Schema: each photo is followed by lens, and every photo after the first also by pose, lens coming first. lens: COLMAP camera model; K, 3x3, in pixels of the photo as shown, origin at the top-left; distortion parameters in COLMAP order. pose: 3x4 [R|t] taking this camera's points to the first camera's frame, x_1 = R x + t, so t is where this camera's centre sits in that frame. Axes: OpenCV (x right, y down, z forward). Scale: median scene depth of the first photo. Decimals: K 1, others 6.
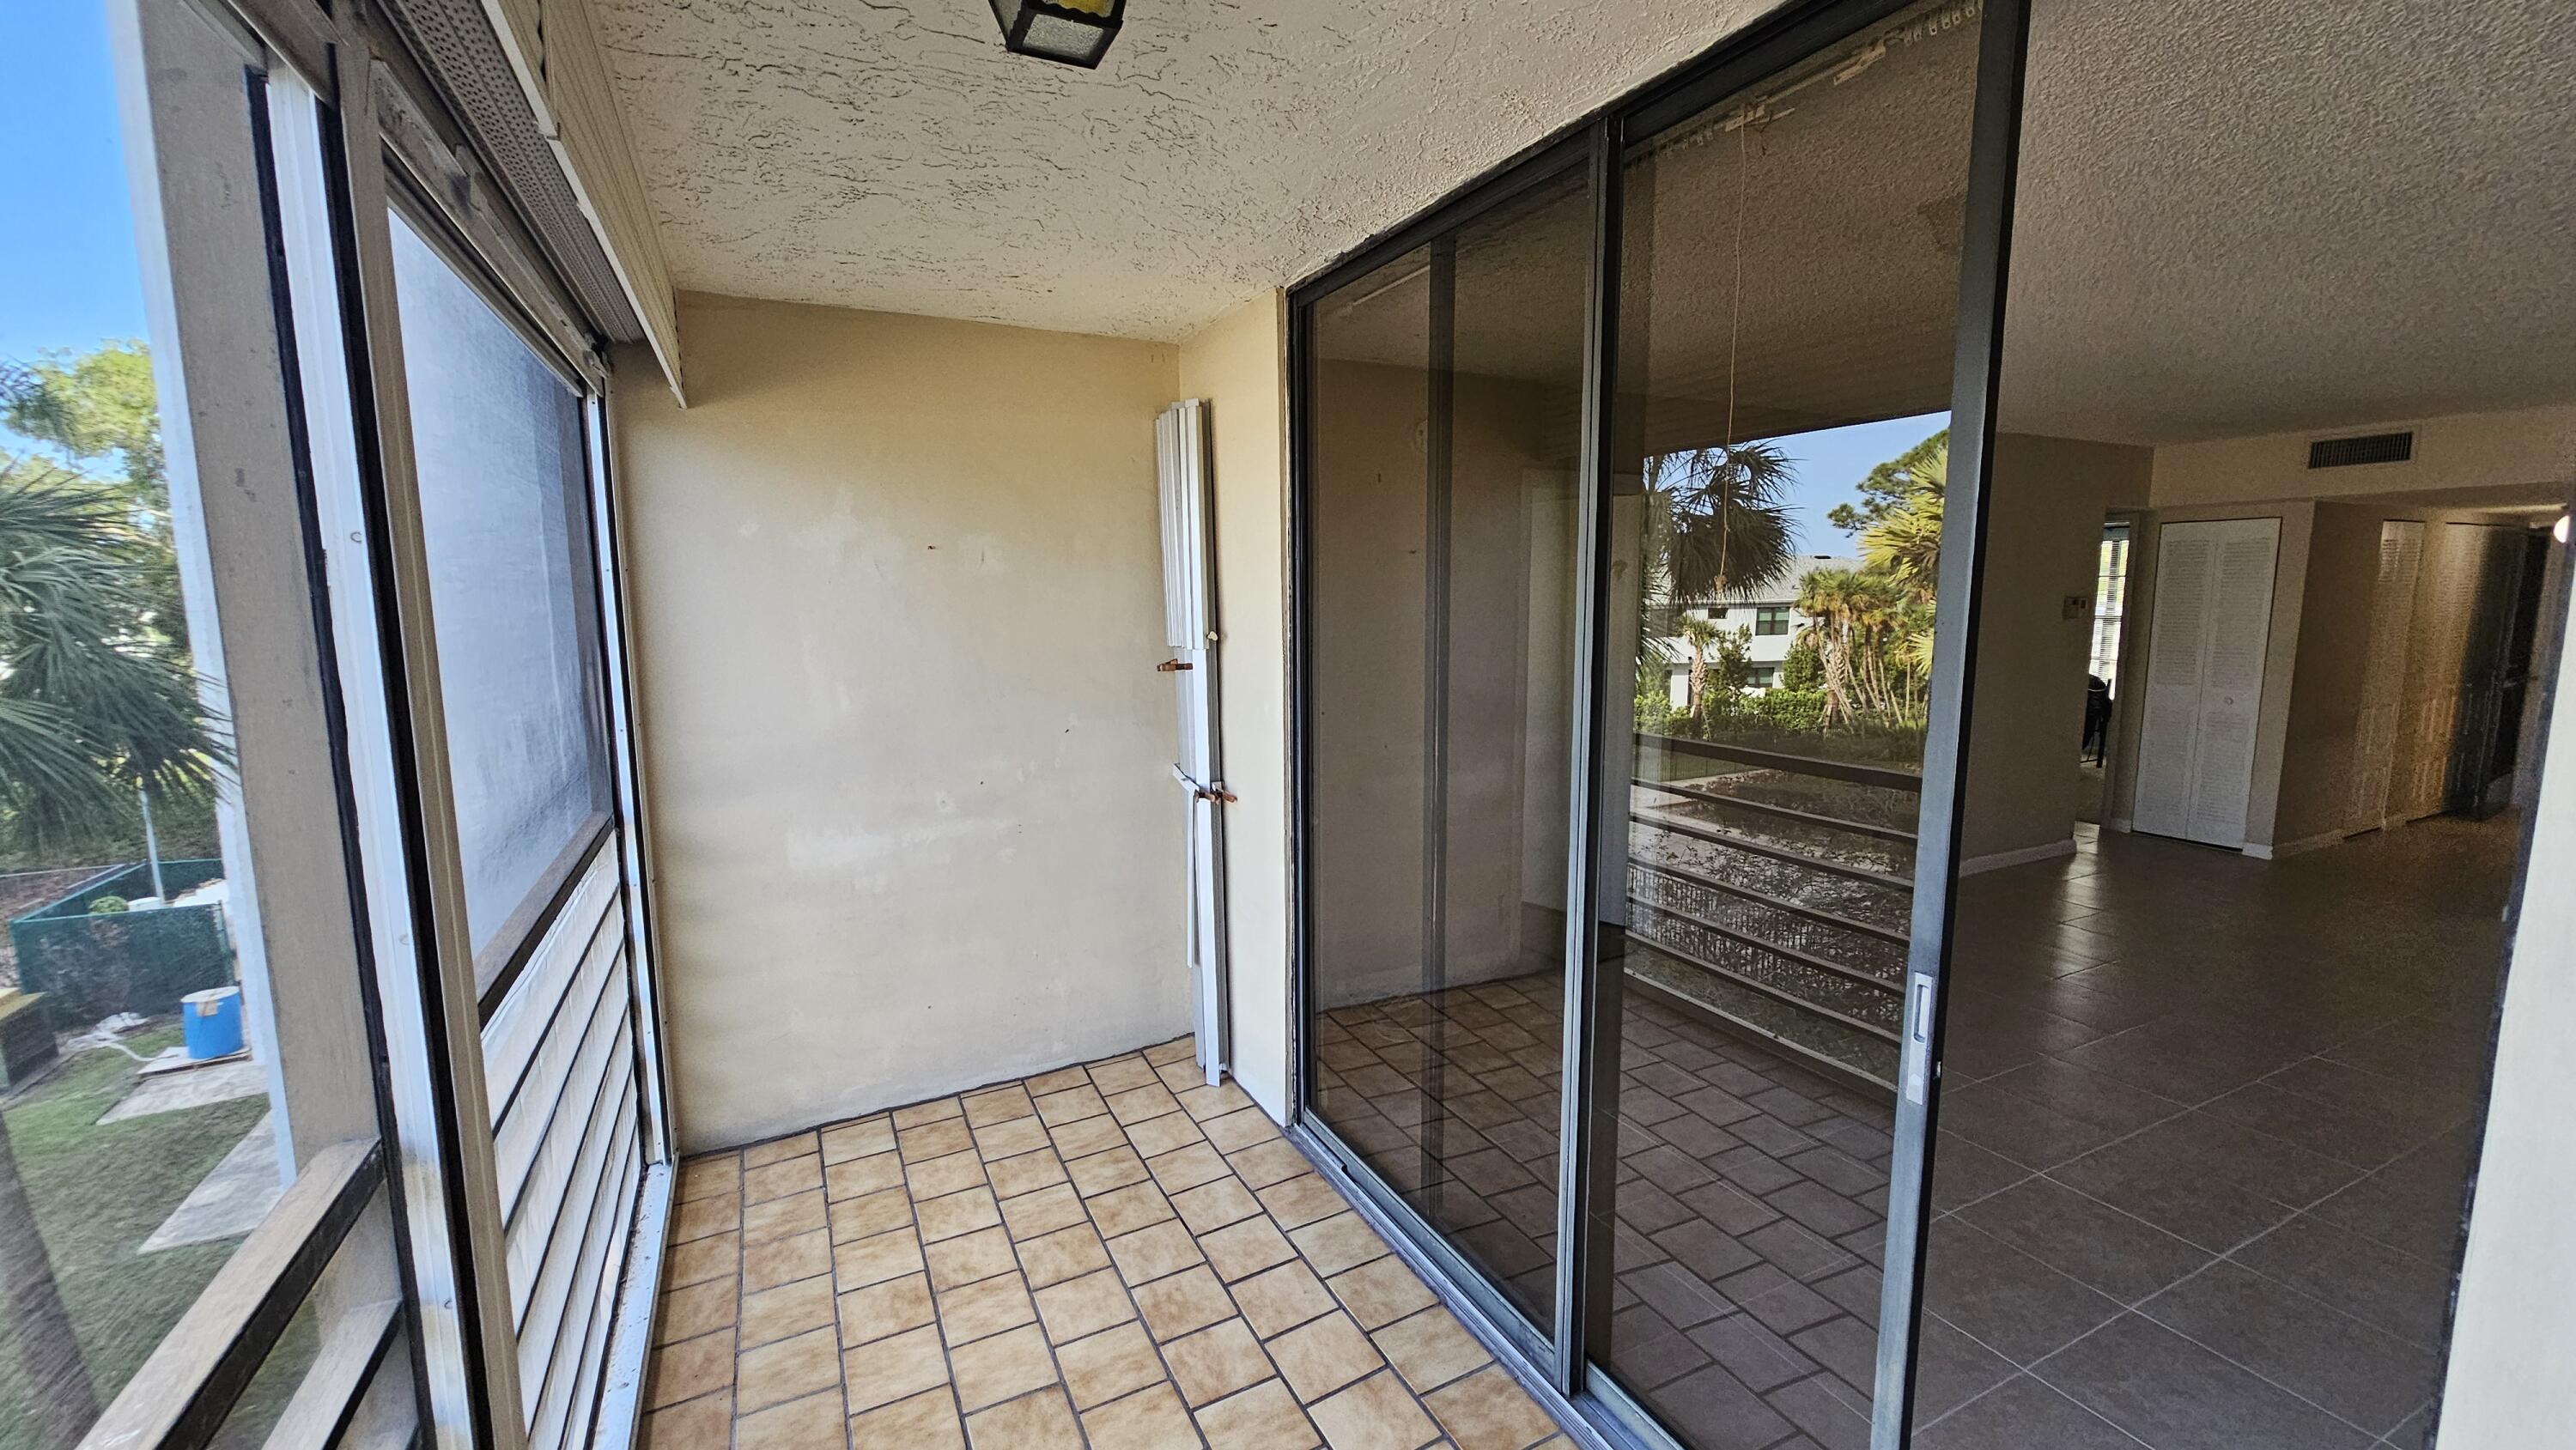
lens RADIAL K [[1040.2, 0, 1292.7], [0, 1040.2, 727.1], [0, 0, 1]] dist [0.000928, 0.000000]
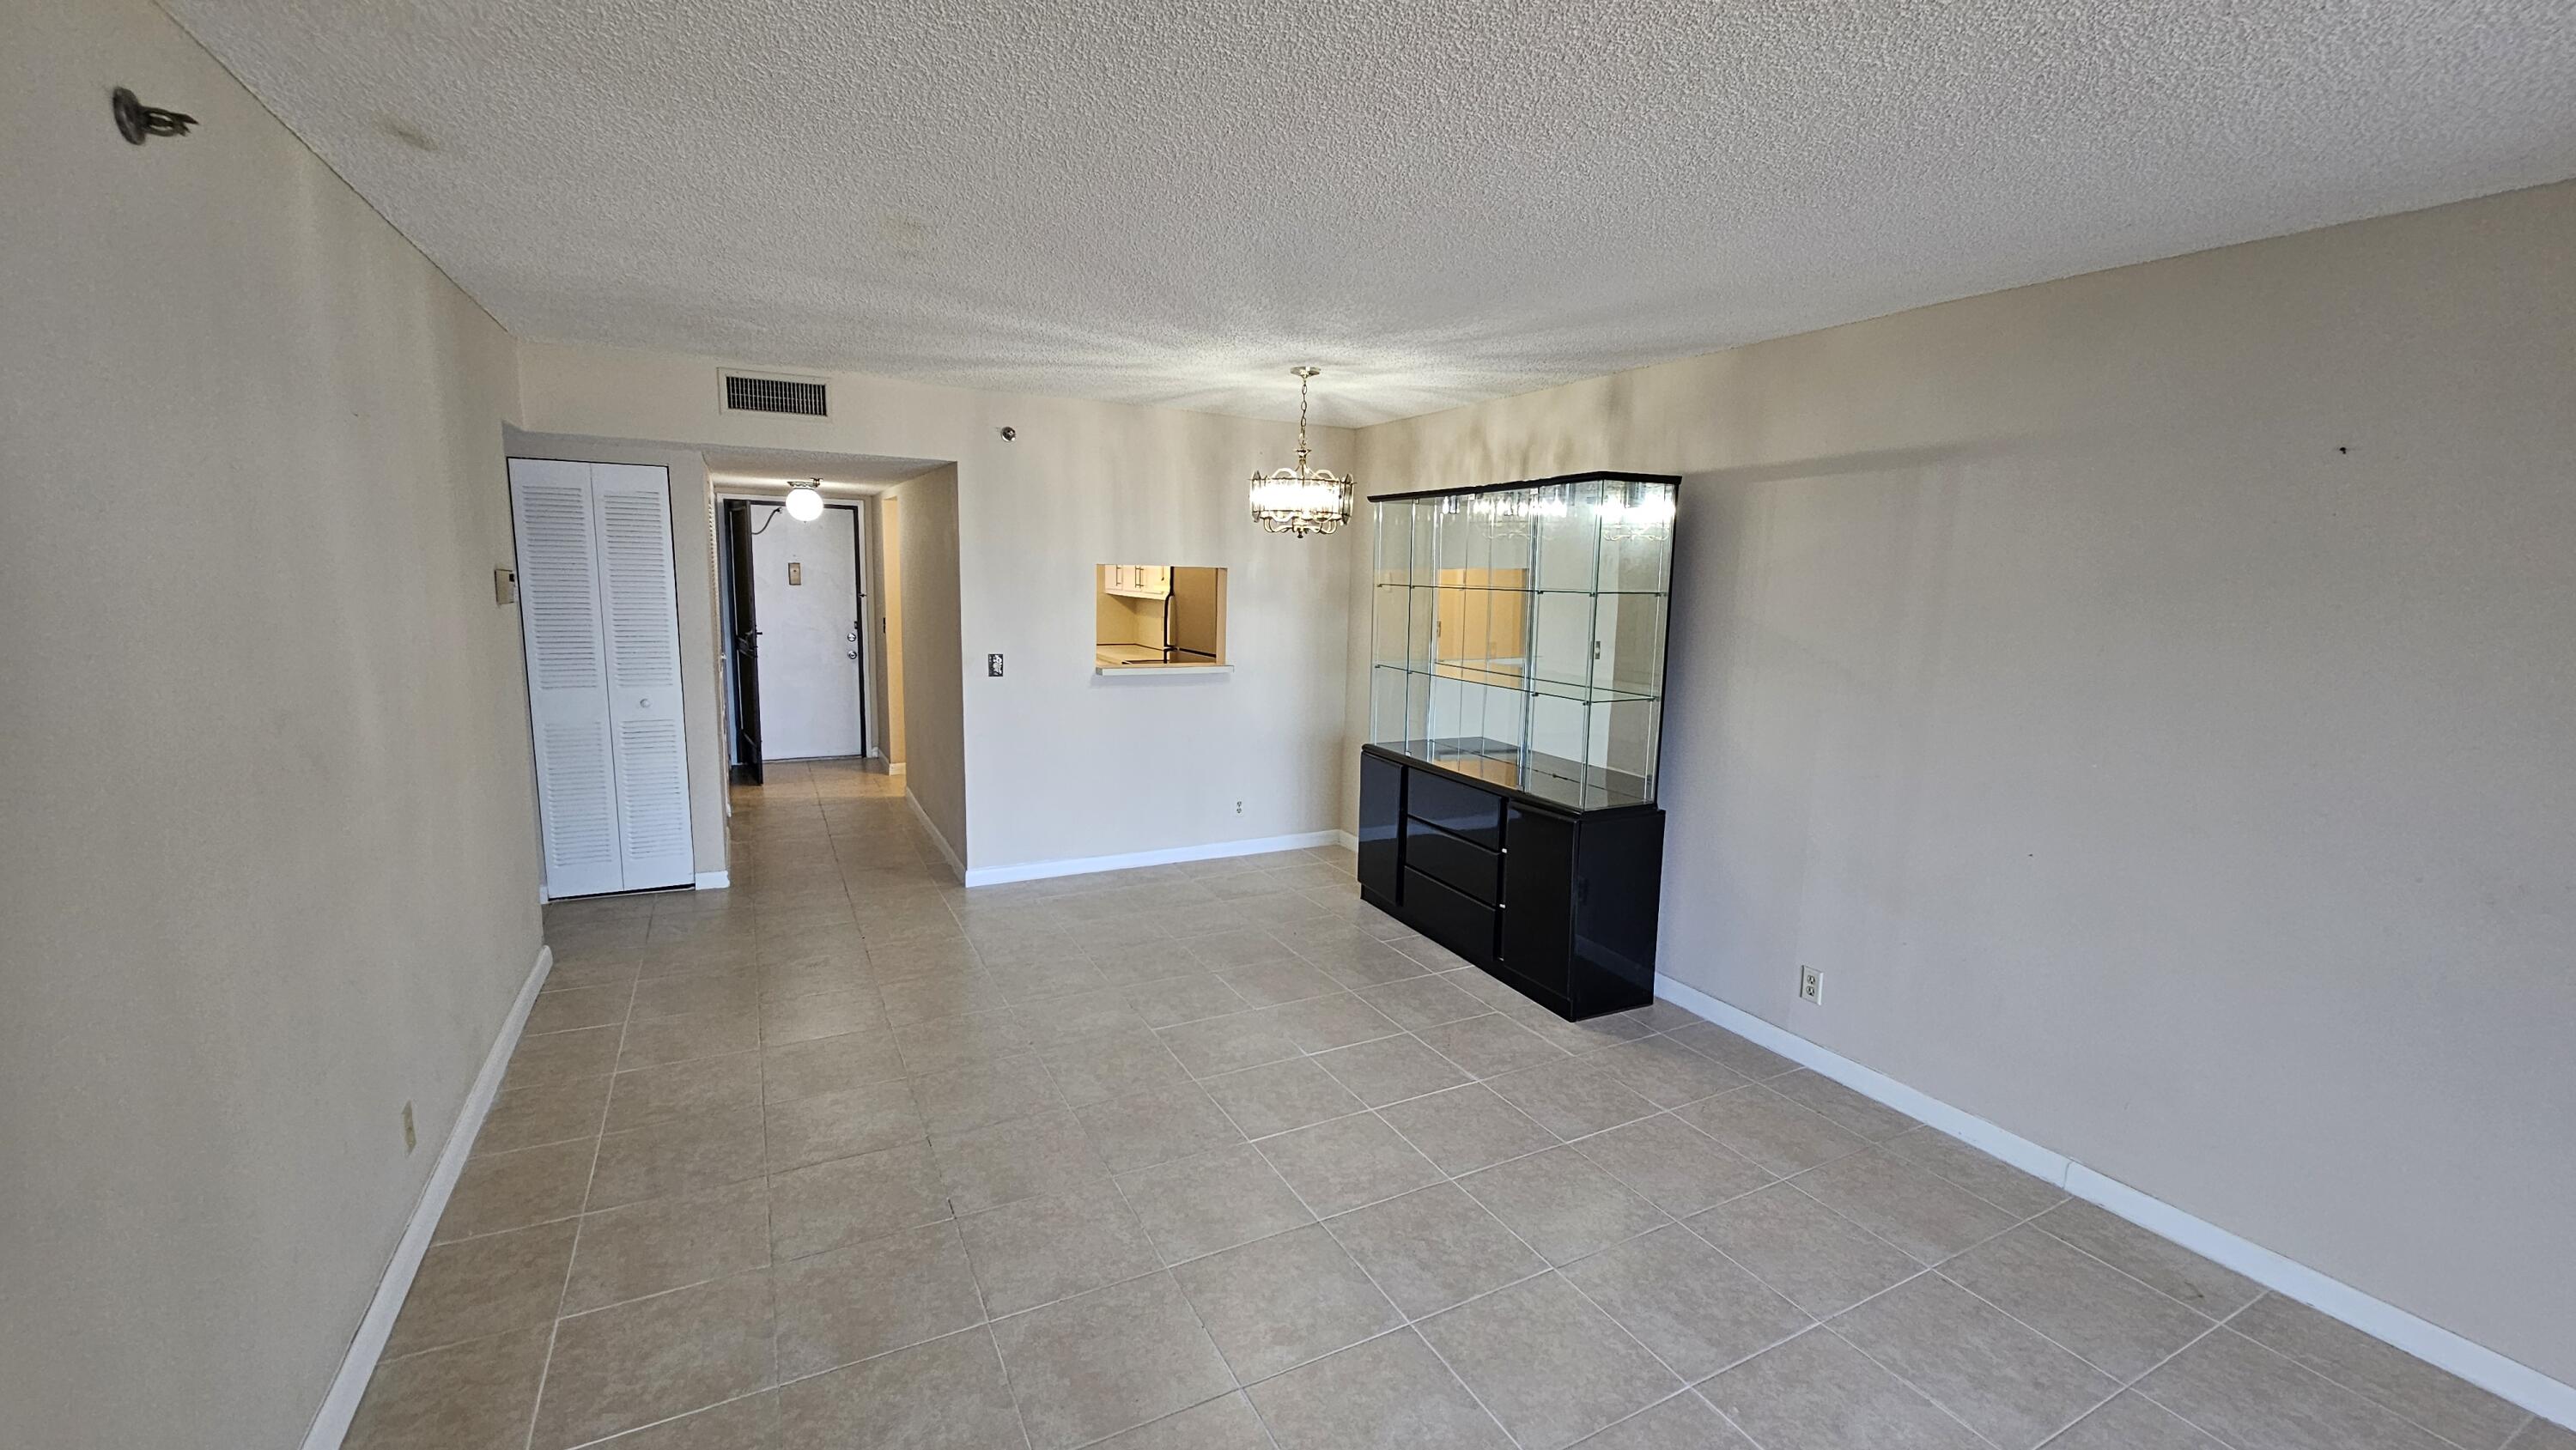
lens RADIAL K [[1040.2, 0, 1292.3], [0, 1040.2, 725.1], [0, 0, 1]] dist [0.000928, 0.000000]
pose [[-0.022445, -0.150096, 0.988417, 0.128091], [0.107553, 0.982565, 0.151649, -0.076051], [-0.993946, 0.109711, -0.005910, 0.542291]]
